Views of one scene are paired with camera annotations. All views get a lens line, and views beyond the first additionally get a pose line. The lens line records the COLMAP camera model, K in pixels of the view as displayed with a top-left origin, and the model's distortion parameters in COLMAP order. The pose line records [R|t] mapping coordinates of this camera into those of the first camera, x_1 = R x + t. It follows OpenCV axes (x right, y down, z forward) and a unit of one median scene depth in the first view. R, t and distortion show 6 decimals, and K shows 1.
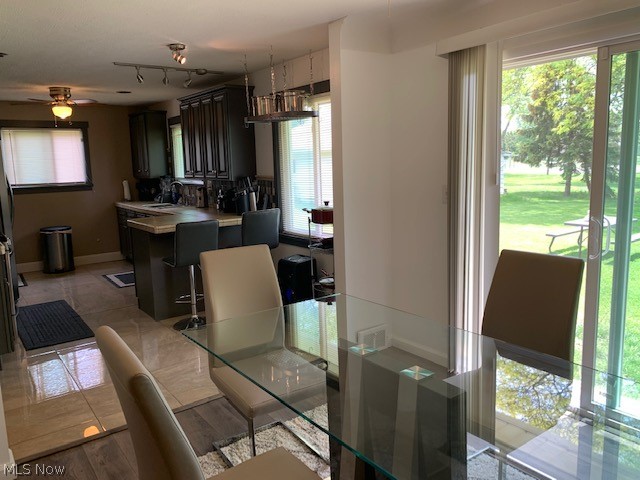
lens RADIAL K [[487.8, 0, 321.1], [0, 487.8, 237.2], [0, 0, 1]] dist [0.050133, -0.074535]
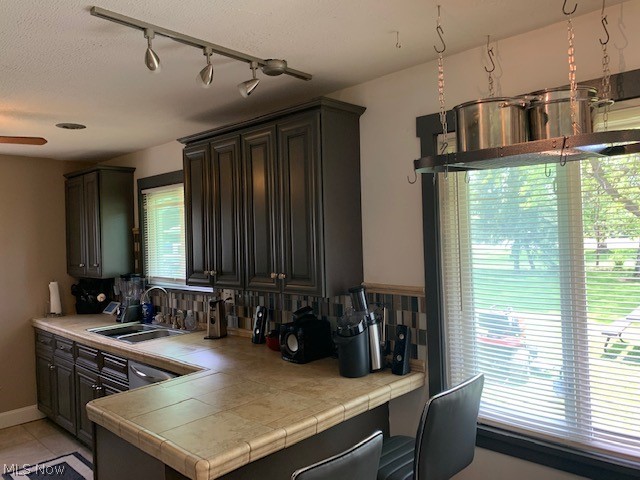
lens RADIAL K [[498.5, 0, 315.5], [0, 498.5, 237.2], [0, 0, 1]] dist [0.052249, -0.084478]
pose [[0.988924, -0.006151, 0.148295, -0.213529], [0.028655, 0.988256, -0.150093, -0.083044], [-0.145631, 0.152680, 0.977487, 0.430523]]
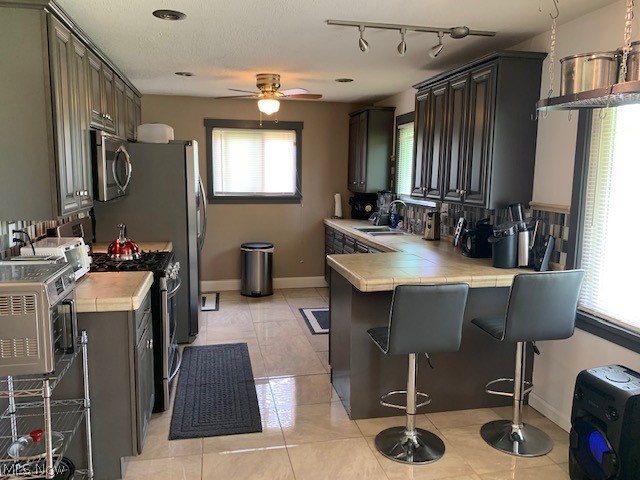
lens RADIAL K [[498.5, 0, 315.5], [0, 498.5, 237.2], [0, 0, 1]] dist [0.052249, -0.084478]
pose [[0.903426, 0.090558, -0.419071, -0.092017], [-0.099206, 0.995066, 0.001159, -0.048508], [0.417109, 0.040527, 0.907953, 0.277695]]
